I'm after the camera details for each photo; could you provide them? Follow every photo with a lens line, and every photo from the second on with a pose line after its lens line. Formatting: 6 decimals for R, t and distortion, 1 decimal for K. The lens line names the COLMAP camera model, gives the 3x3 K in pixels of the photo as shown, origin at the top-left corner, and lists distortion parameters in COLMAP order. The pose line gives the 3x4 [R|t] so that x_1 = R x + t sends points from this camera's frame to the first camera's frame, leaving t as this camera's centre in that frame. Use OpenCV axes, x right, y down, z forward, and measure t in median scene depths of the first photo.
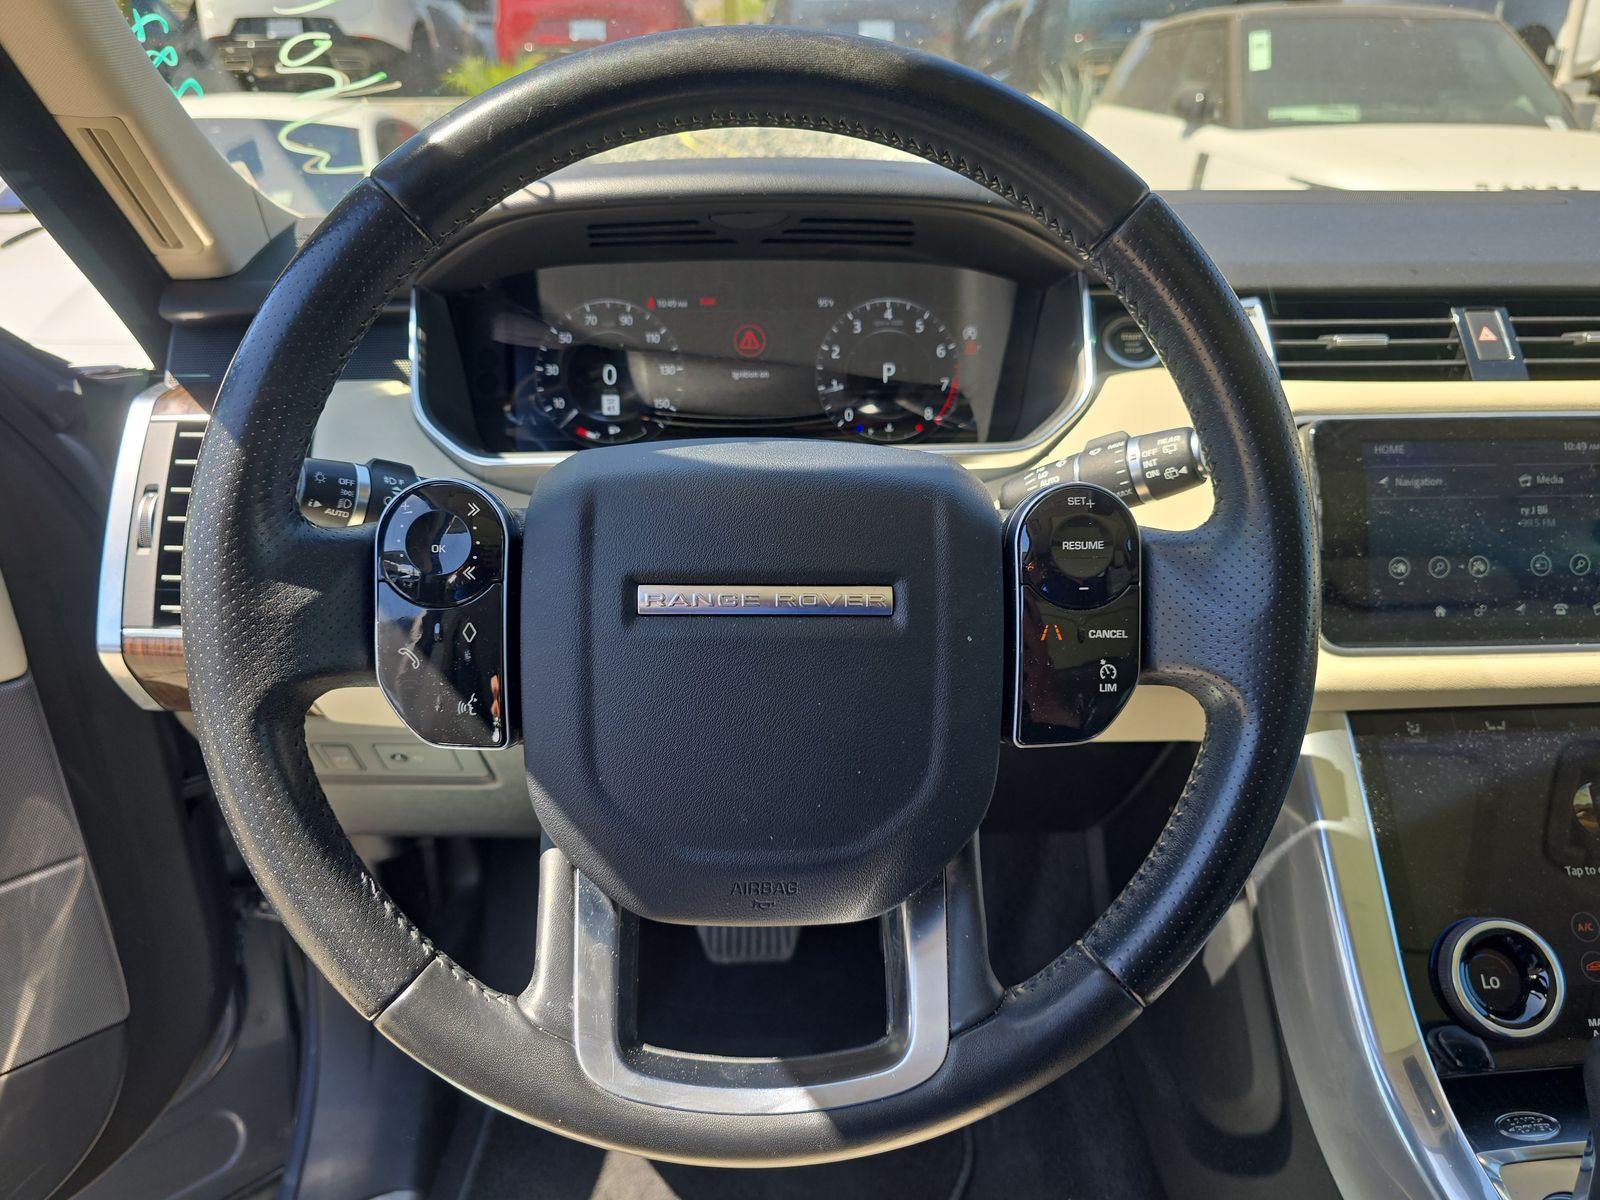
lens RADIAL K [[1119.5, 0, 802.0], [0, 1119.5, 612.1], [0, 0, 1]] dist [0.028638, -0.032698]
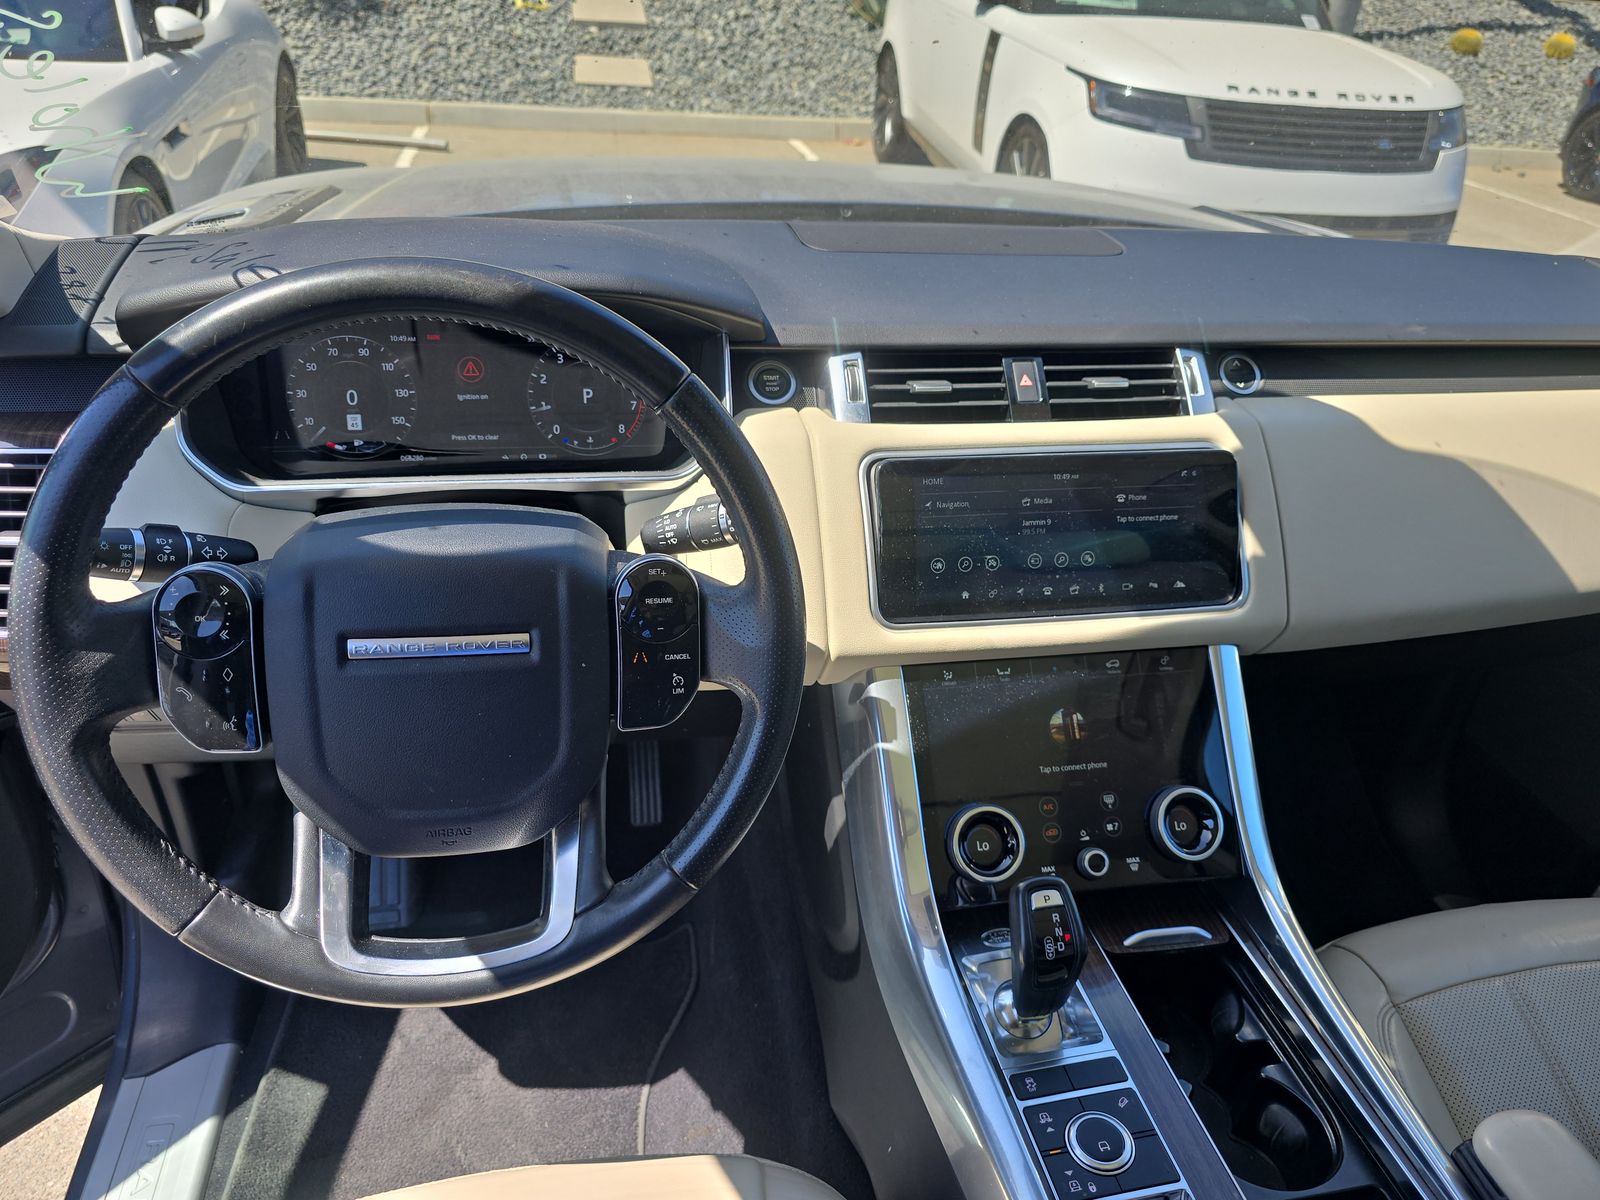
lens RADIAL K [[1078.4, 0, 802.7], [0, 1078.4, 616.0], [0, 0, 1]] dist [0.025692, -0.030374]
pose [[0.986327, -0.026051, 0.162726, 0.201912], [0.004913, 0.991635, 0.128978, -0.224272], [-0.164725, -0.126415, 0.978205, -0.462165]]
